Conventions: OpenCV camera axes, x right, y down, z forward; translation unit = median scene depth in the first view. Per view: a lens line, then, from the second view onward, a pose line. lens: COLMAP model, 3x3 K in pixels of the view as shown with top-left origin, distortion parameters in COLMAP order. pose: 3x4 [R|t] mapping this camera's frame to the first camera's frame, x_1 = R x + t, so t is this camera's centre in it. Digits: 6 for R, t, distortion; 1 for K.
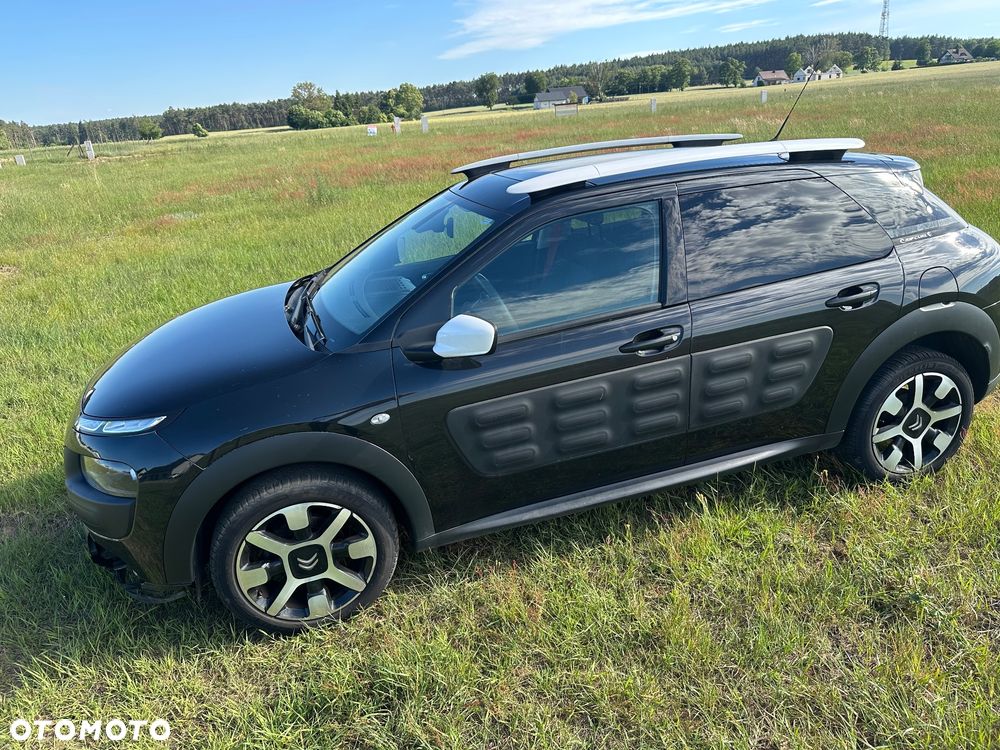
lens RADIAL K [[718.3, 0, 501.0], [0, 718.3, 375.1], [0, 0, 1]] dist [0.025468, -0.028846]
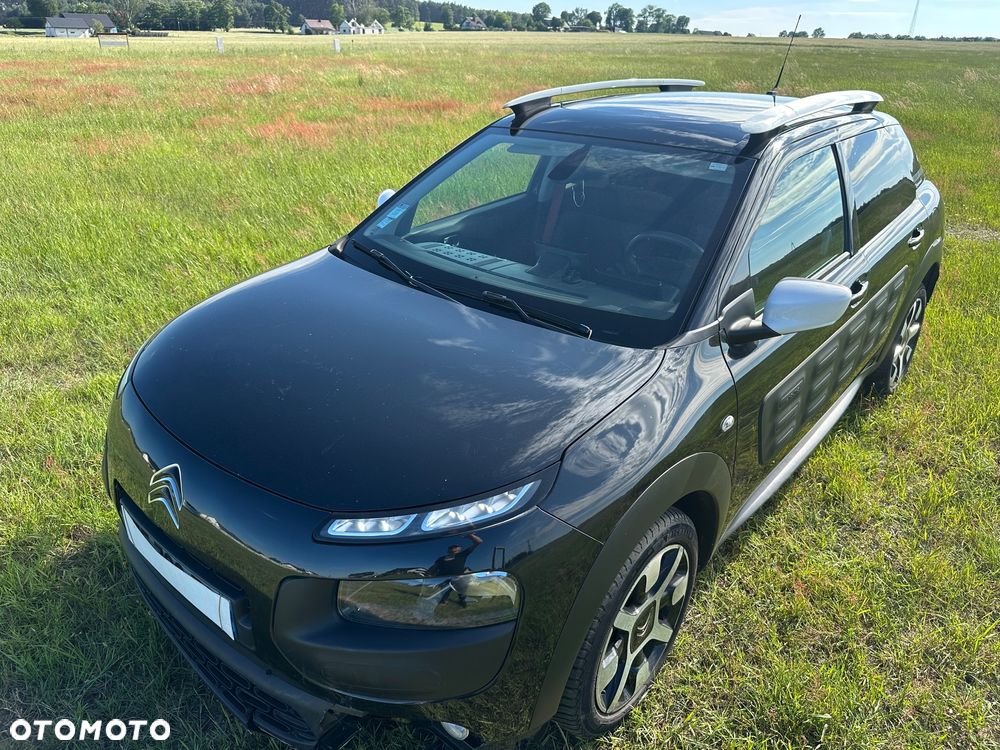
lens RADIAL K [[718.3, 0, 503.1], [0, 718.3, 377.7], [0, 0, 1]] dist [0.025468, -0.028846]
pose [[0.835320, -0.155435, 0.527333, -0.581333], [0.120242, 0.987630, 0.100642, -0.072411], [-0.536453, -0.020661, 0.843677, 0.346364]]
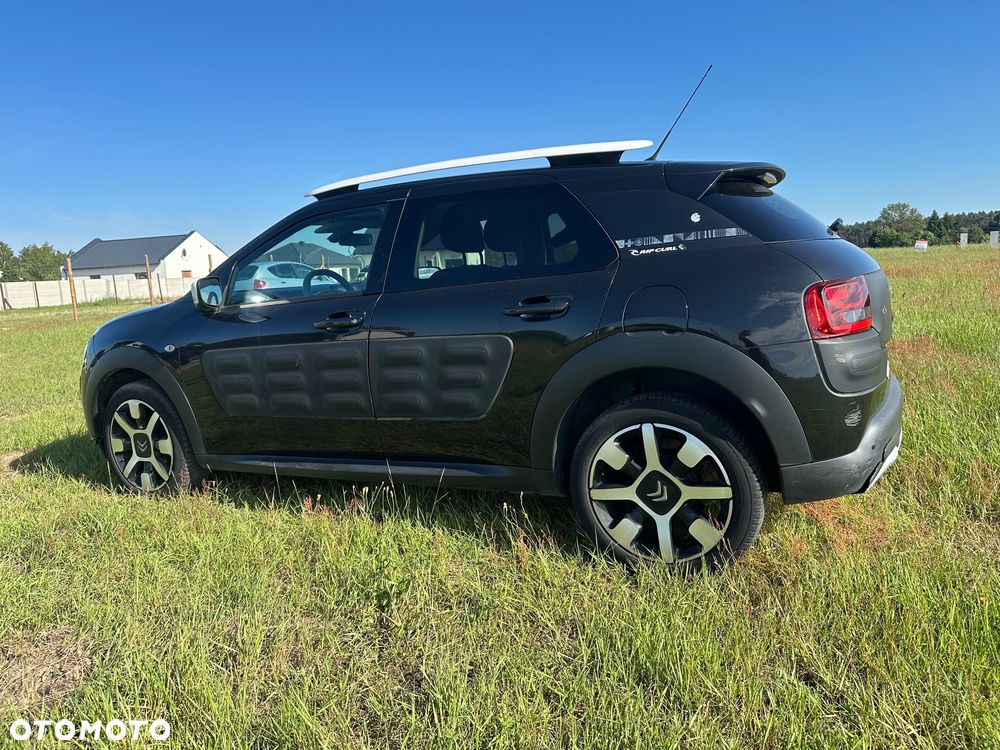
lens RADIAL K [[718.3, 0, 493.0], [0, 718.3, 368.2], [0, 0, 1]] dist [0.025468, -0.028846]
pose [[0.718811, 0.128685, -0.683192, 0.921677], [-0.241194, 0.967842, -0.071467, 0.034911], [0.652025, 0.216153, 0.726733, 0.296921]]
